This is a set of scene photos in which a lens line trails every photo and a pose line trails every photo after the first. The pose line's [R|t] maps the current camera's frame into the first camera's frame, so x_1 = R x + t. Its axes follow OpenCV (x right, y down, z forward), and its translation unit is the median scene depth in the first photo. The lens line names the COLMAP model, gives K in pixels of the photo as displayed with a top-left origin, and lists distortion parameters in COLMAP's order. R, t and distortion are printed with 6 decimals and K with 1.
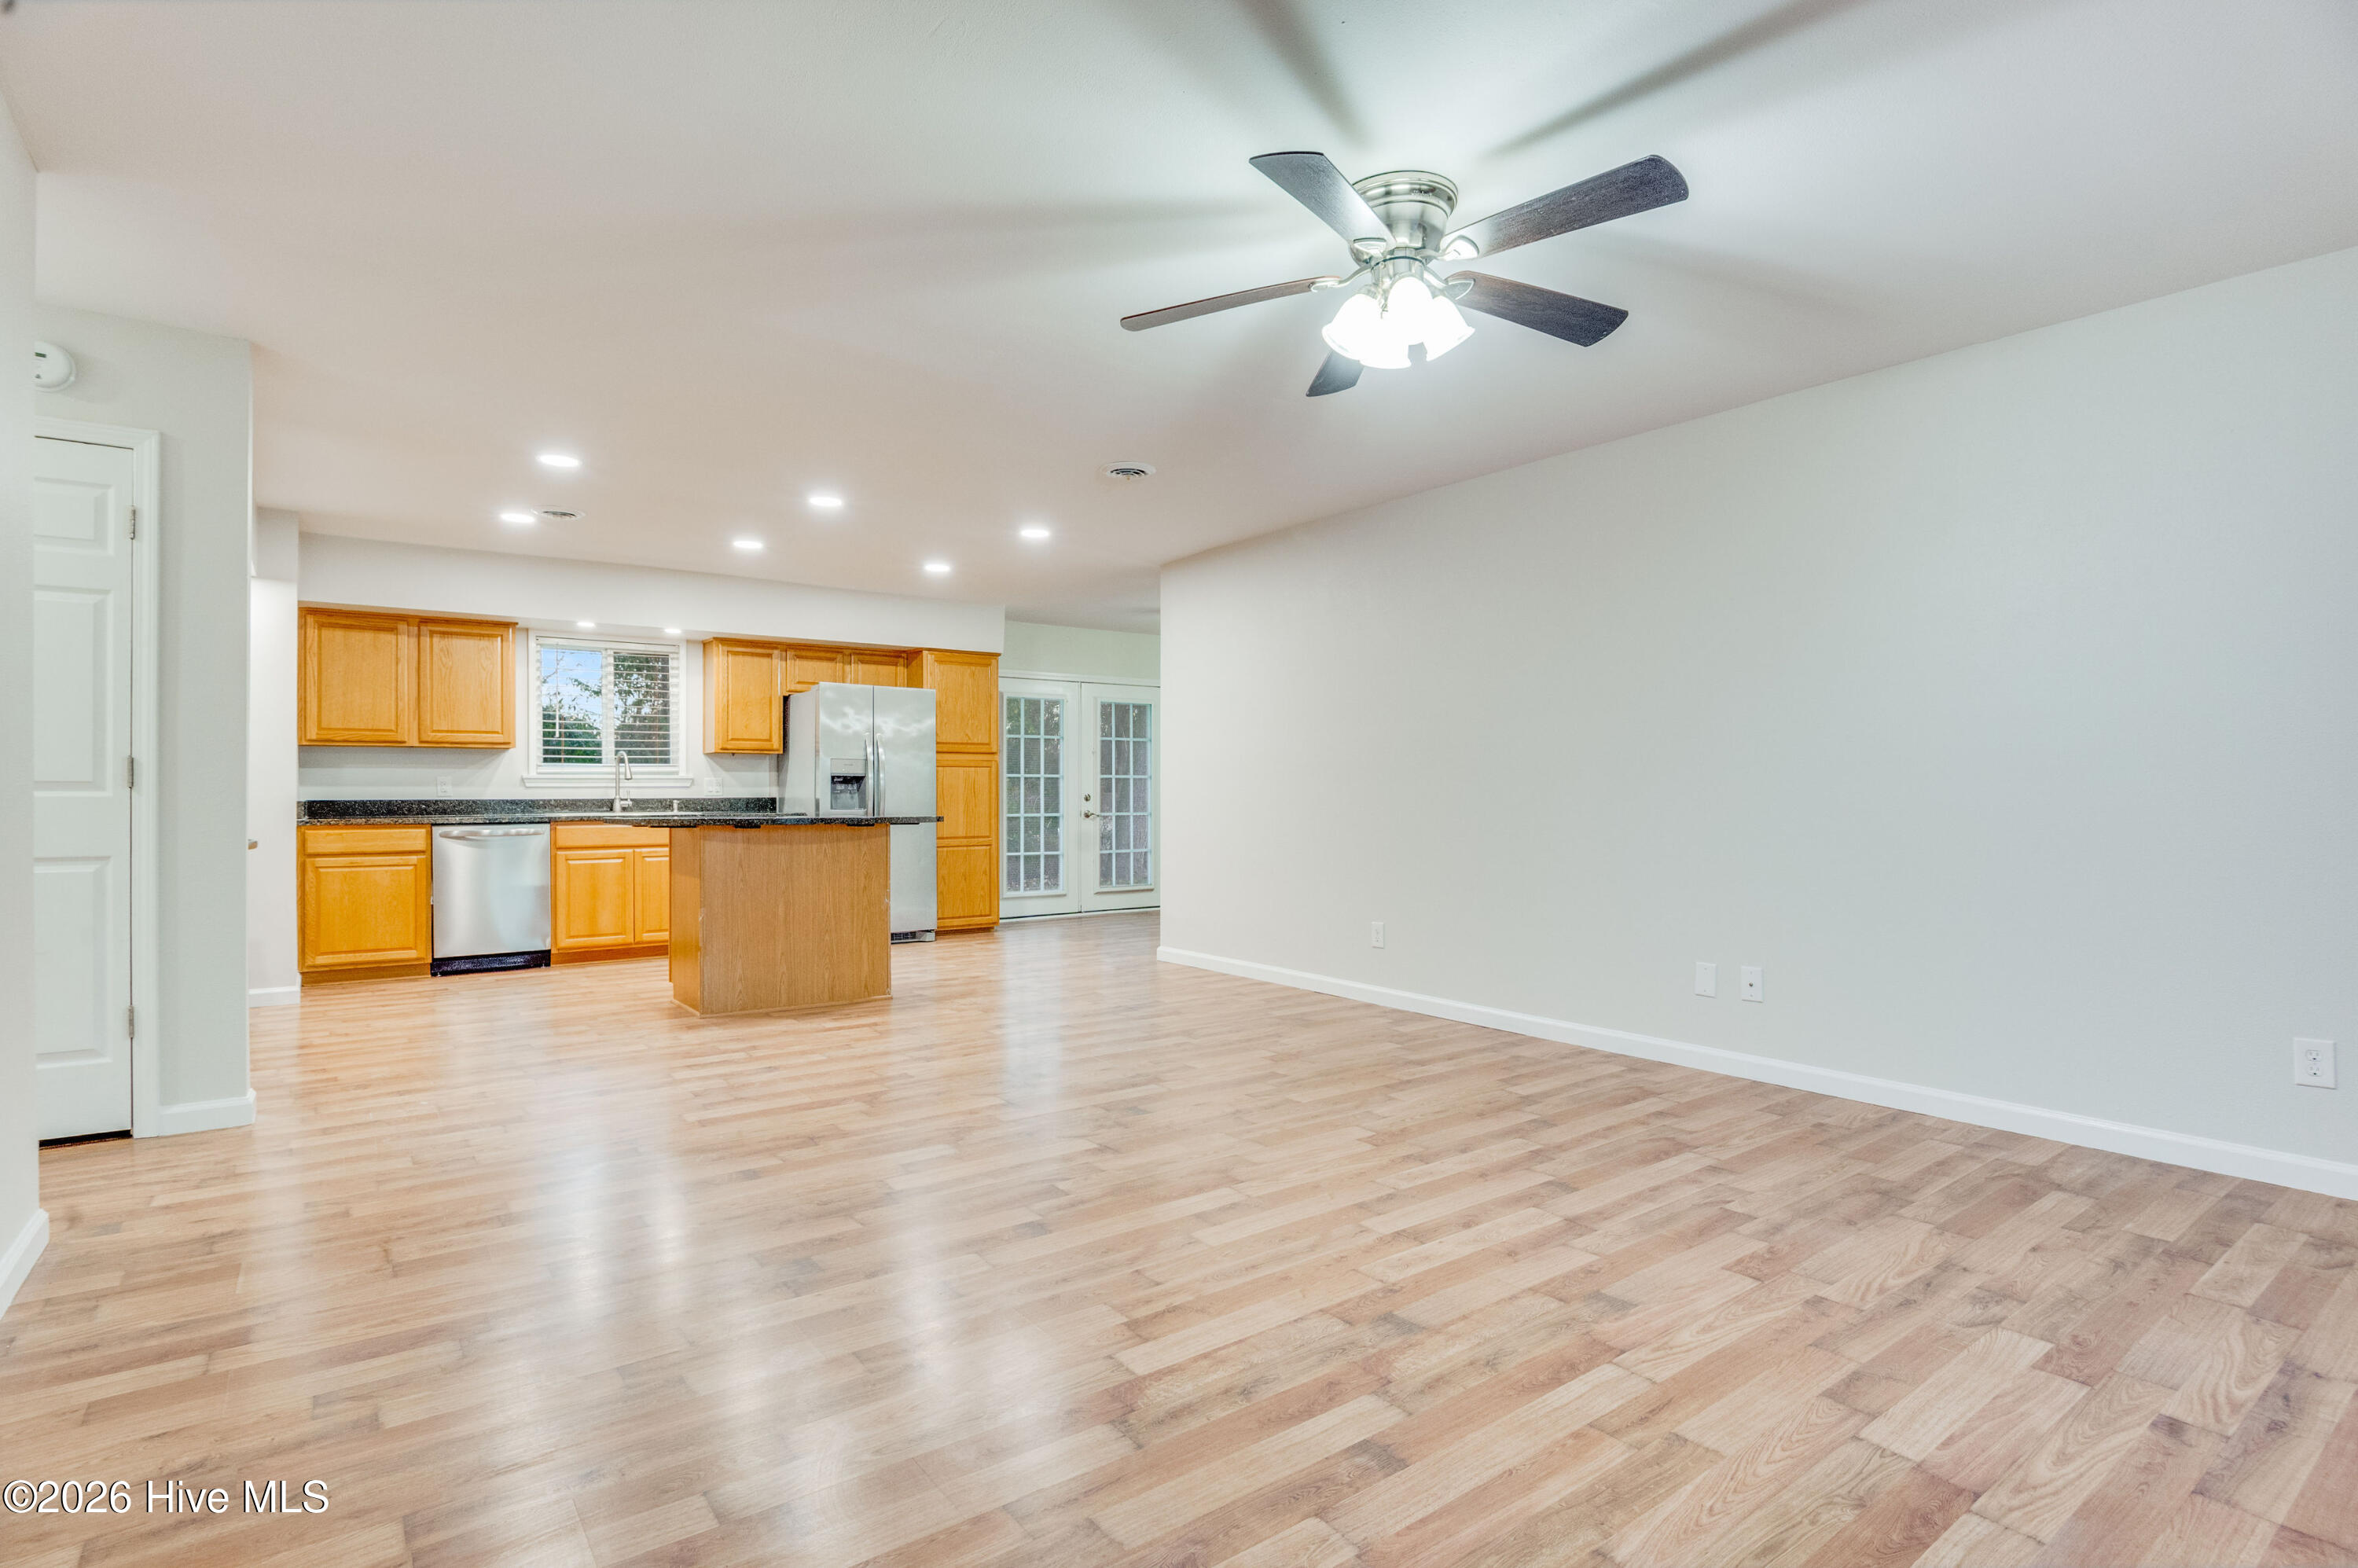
lens RADIAL K [[1151.4, 0, 1181.3], [0, 1151.4, 787.3], [0, 0, 1]] dist [-0.016994, -0.000219]
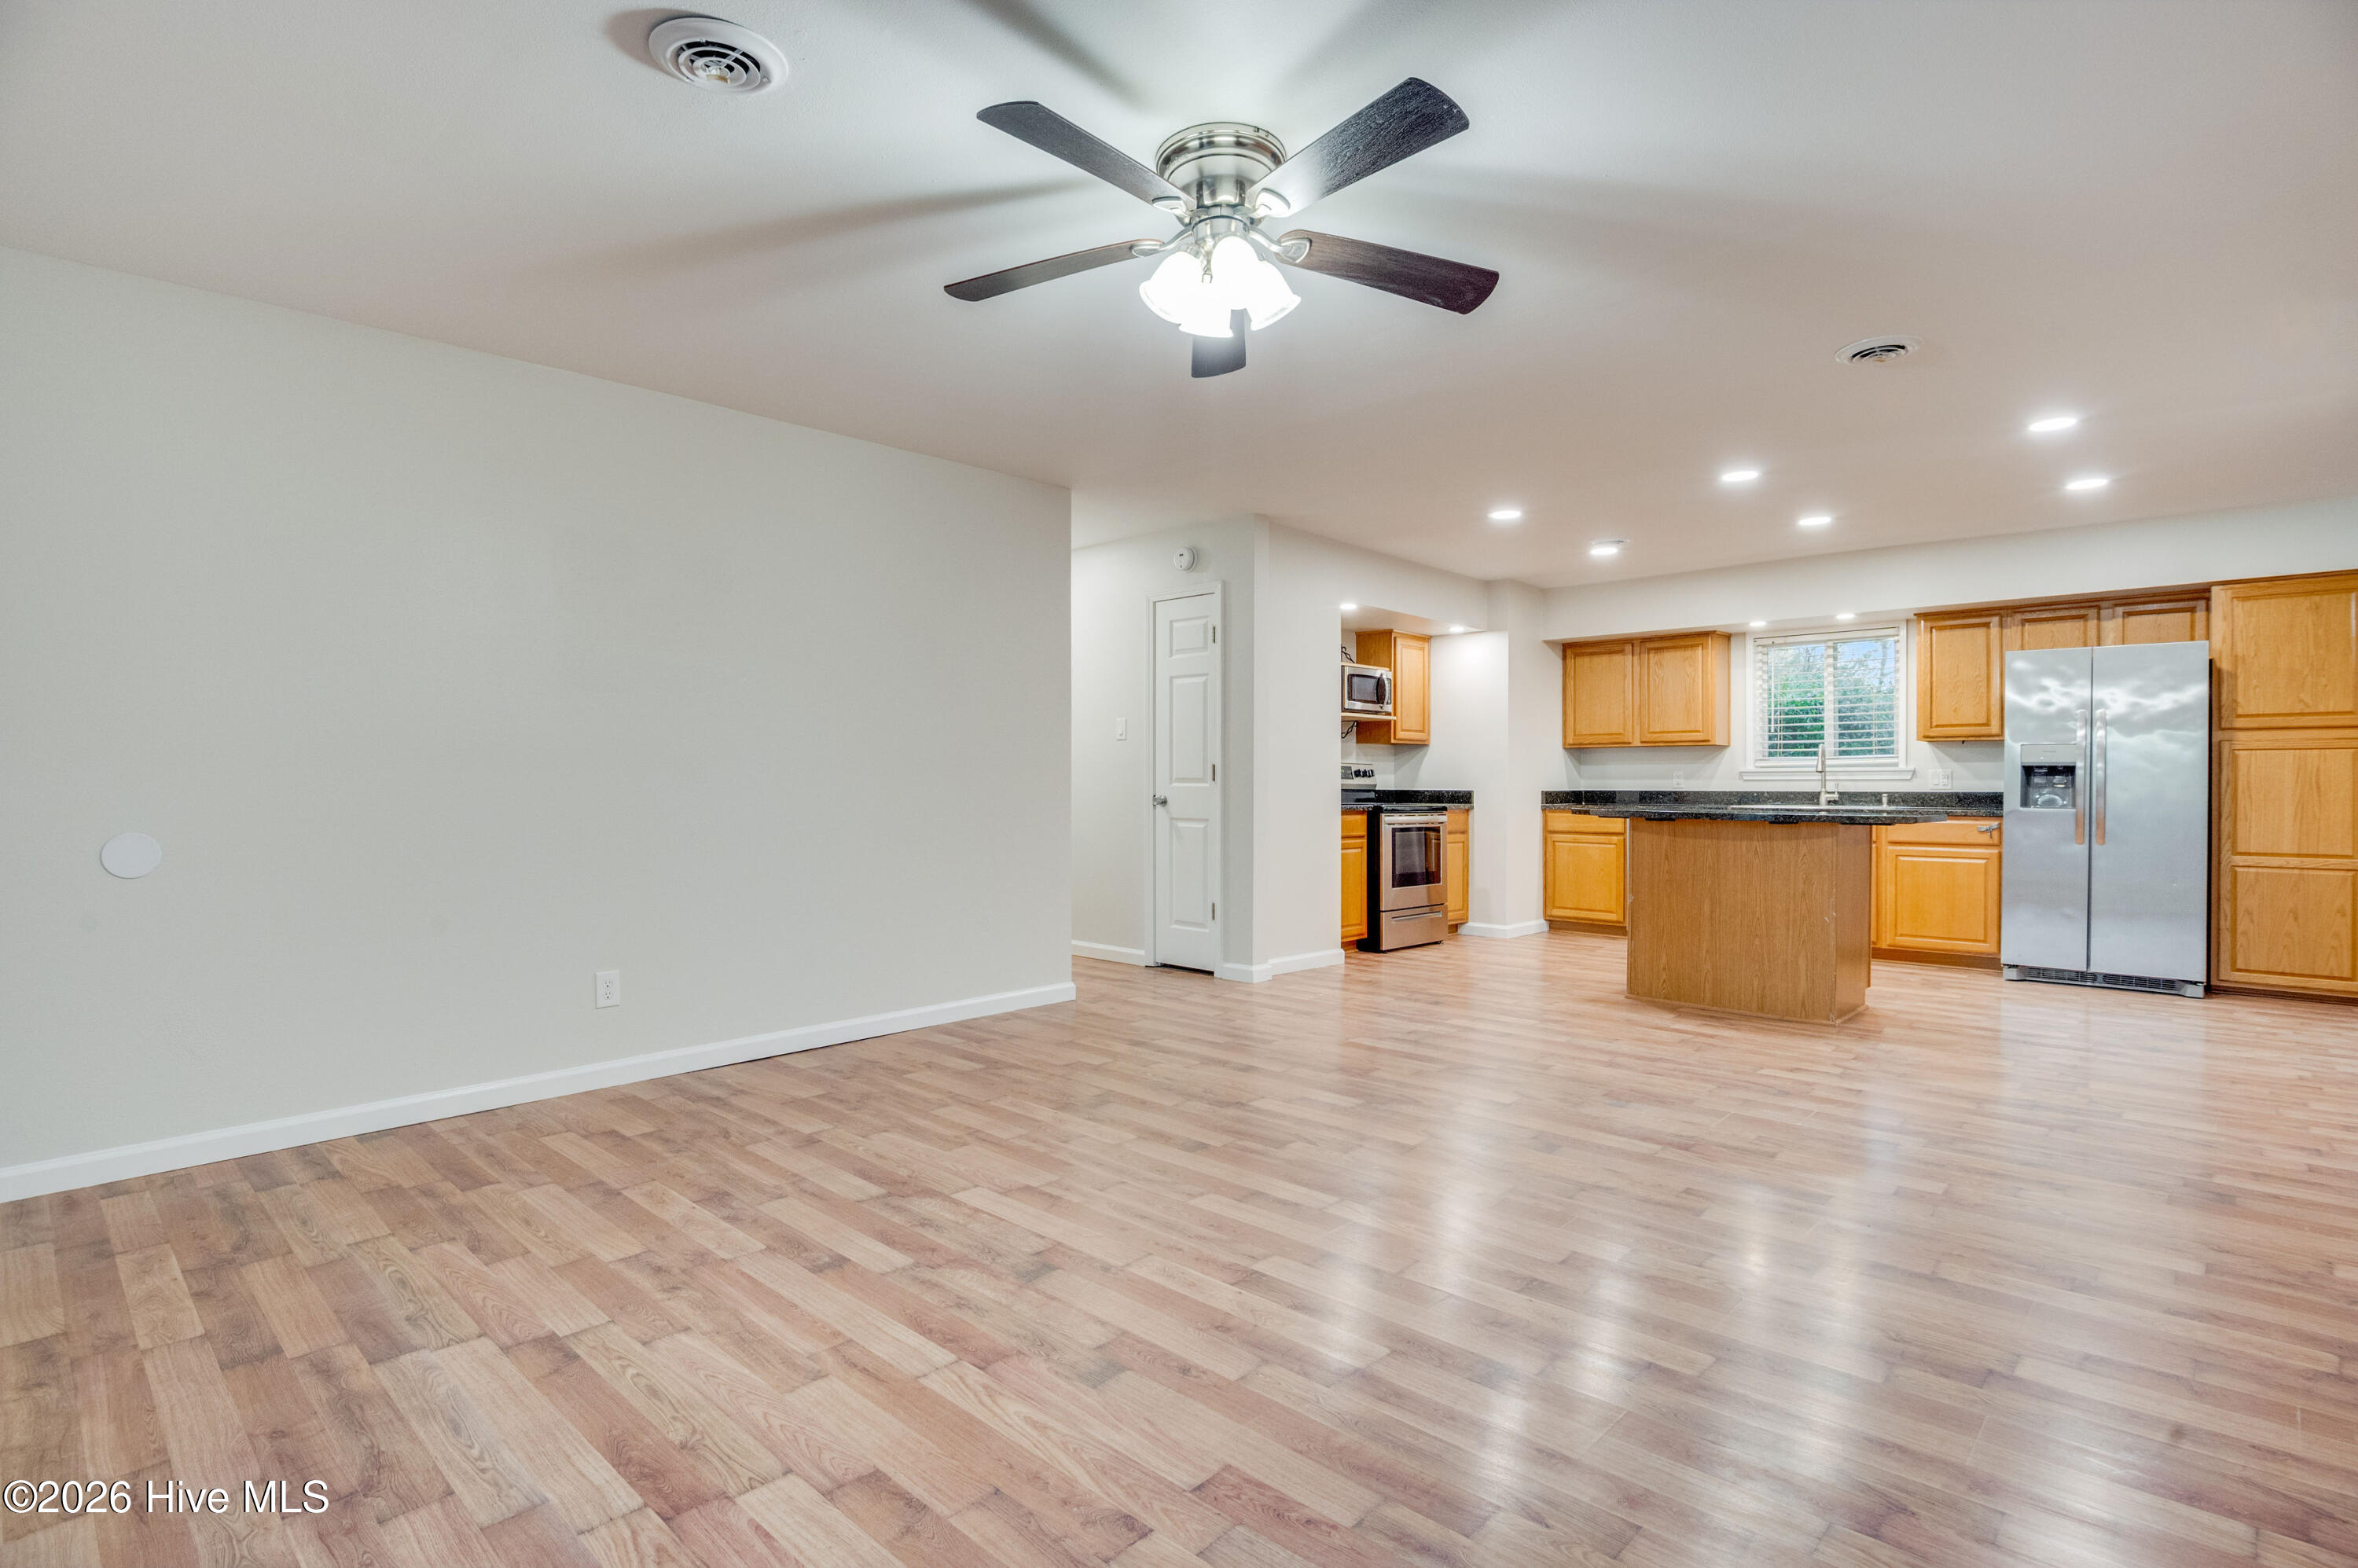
lens RADIAL K [[1151.4, 0, 1181.3], [0, 1151.4, 787.3], [0, 0, 1]] dist [-0.016994, -0.000219]
pose [[0.171732, 0.005951, -0.985126, 0.605589], [0.001529, 0.999979, 0.006307, -0.001411], [0.985143, -0.002590, 0.171719, 0.443814]]
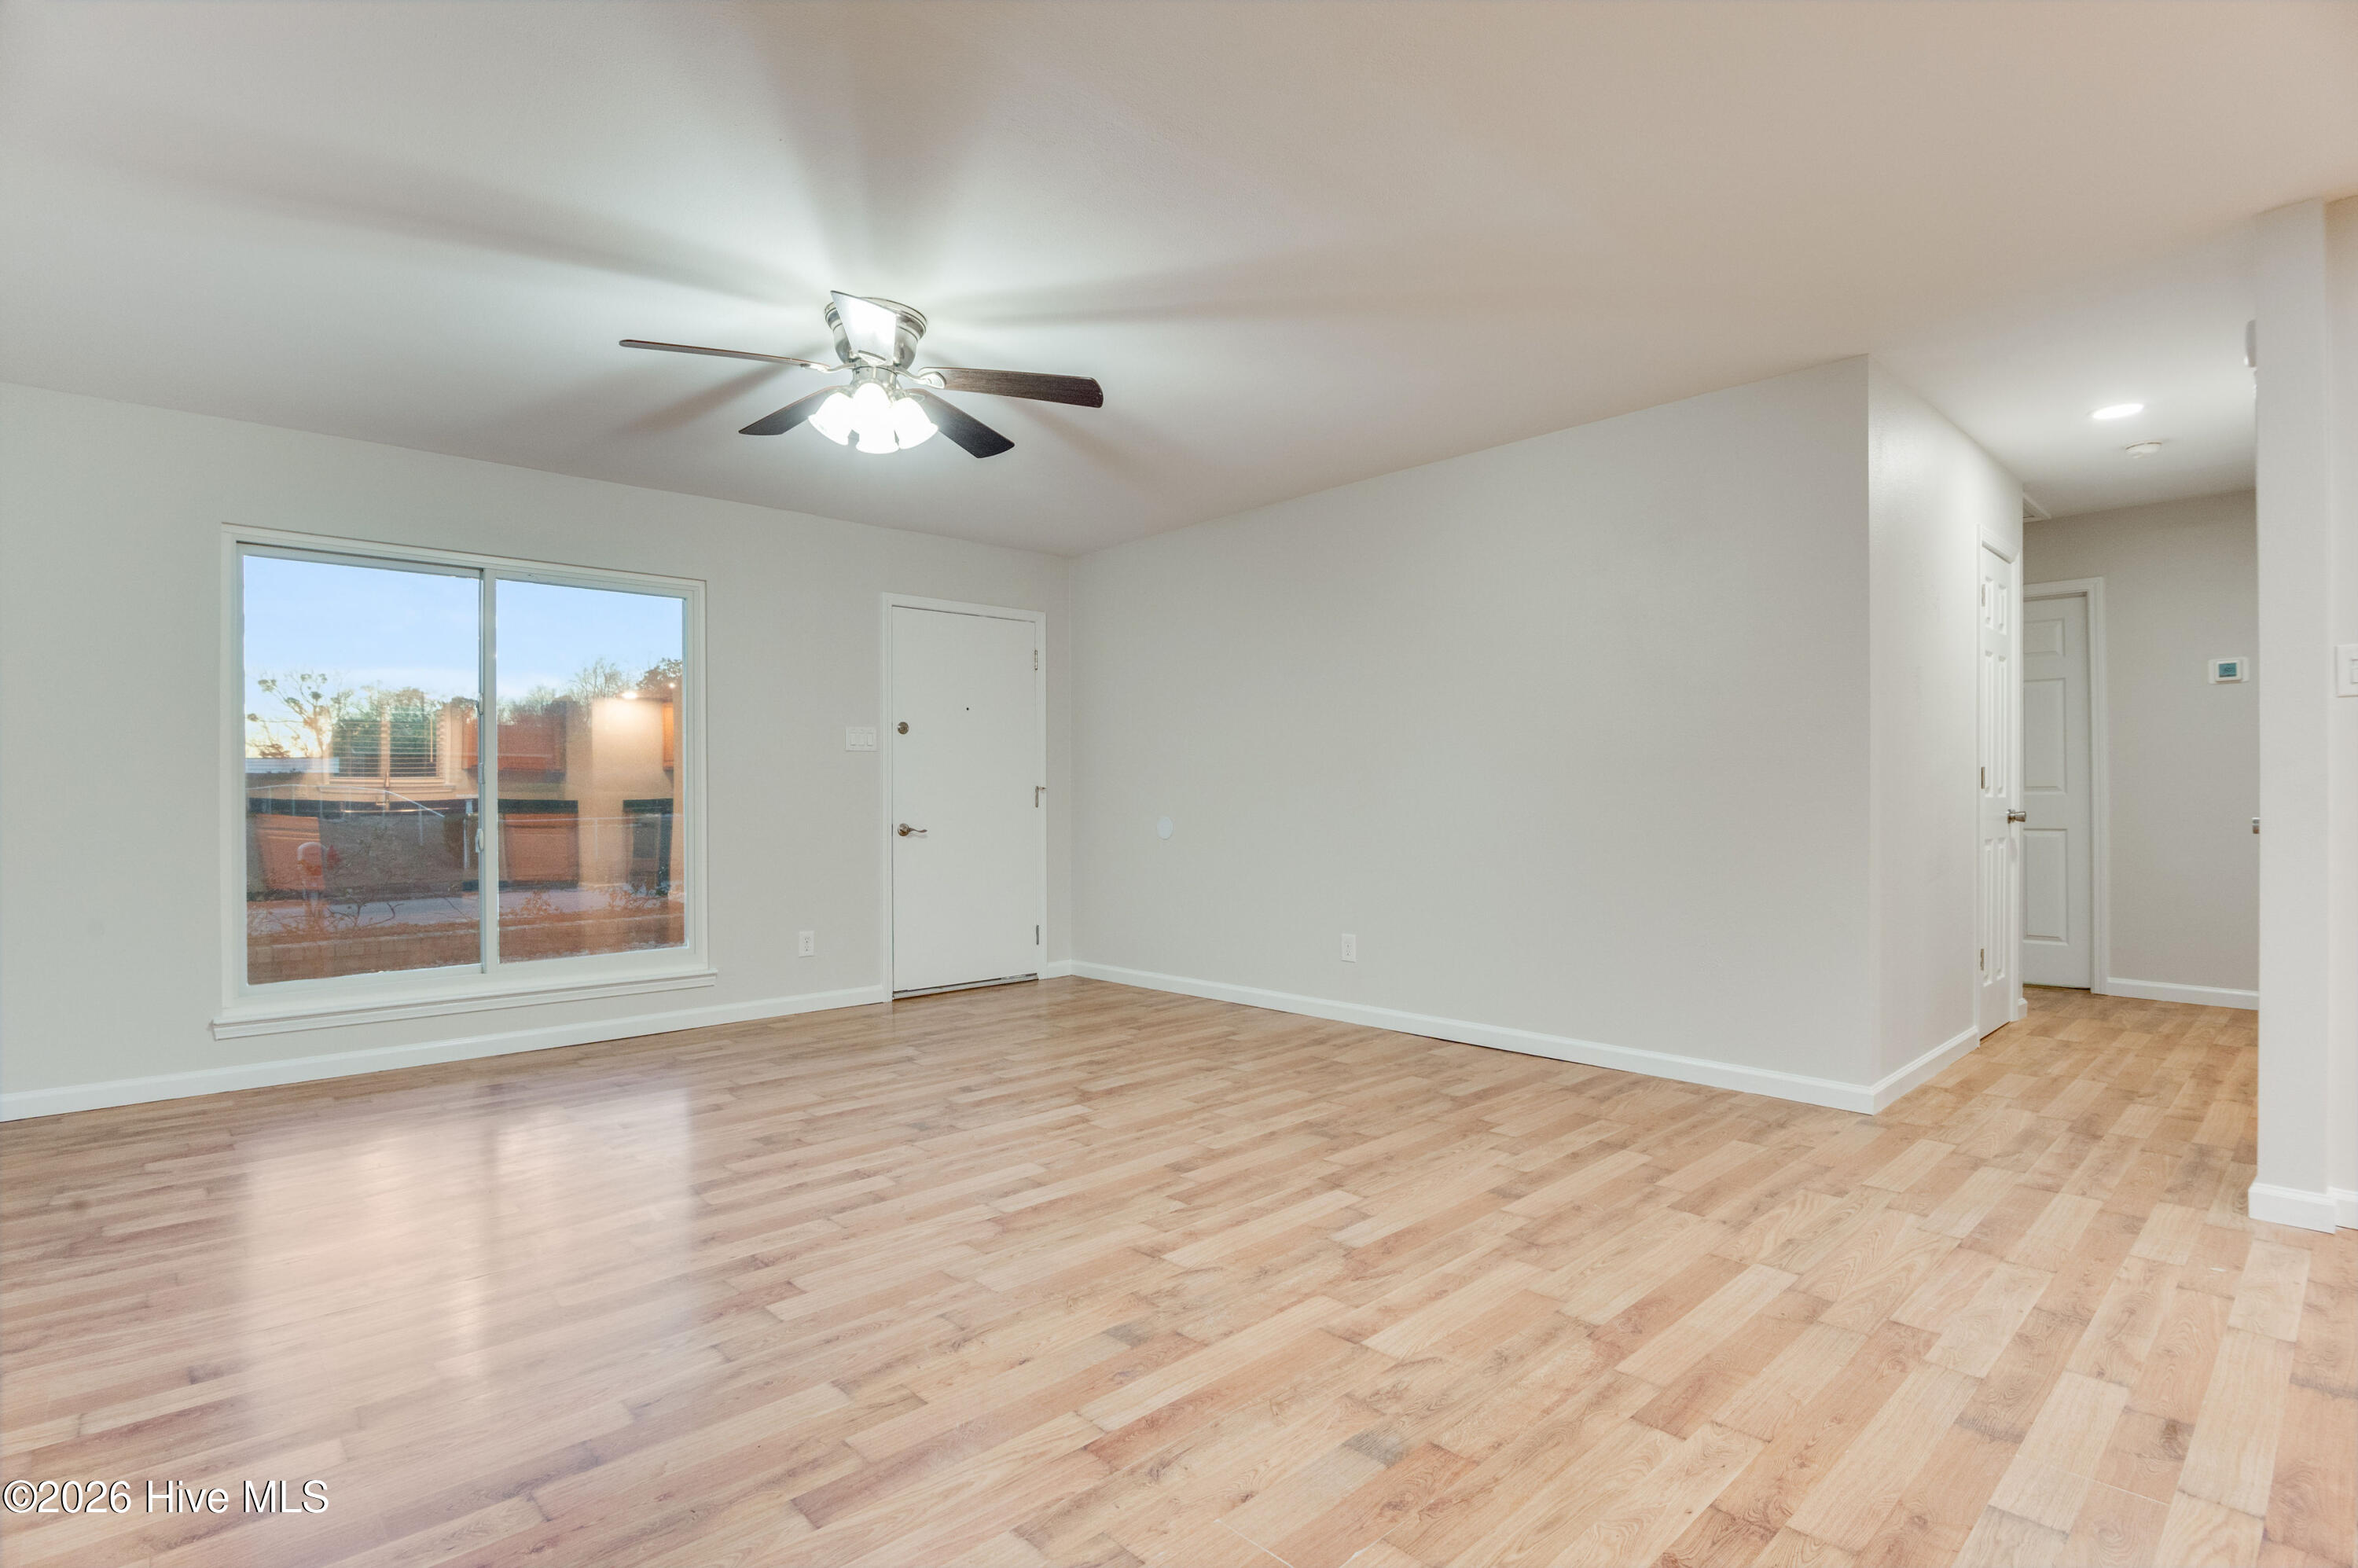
lens RADIAL K [[1151.4, 0, 1181.3], [0, 1151.4, 787.3], [0, 0, 1]] dist [-0.016994, -0.000219]
pose [[-0.994459, 0.005512, -0.104982, -0.003761], [0.005868, 0.999978, -0.003082, -0.001140], [0.104963, -0.003681, -0.994469, 1.239100]]
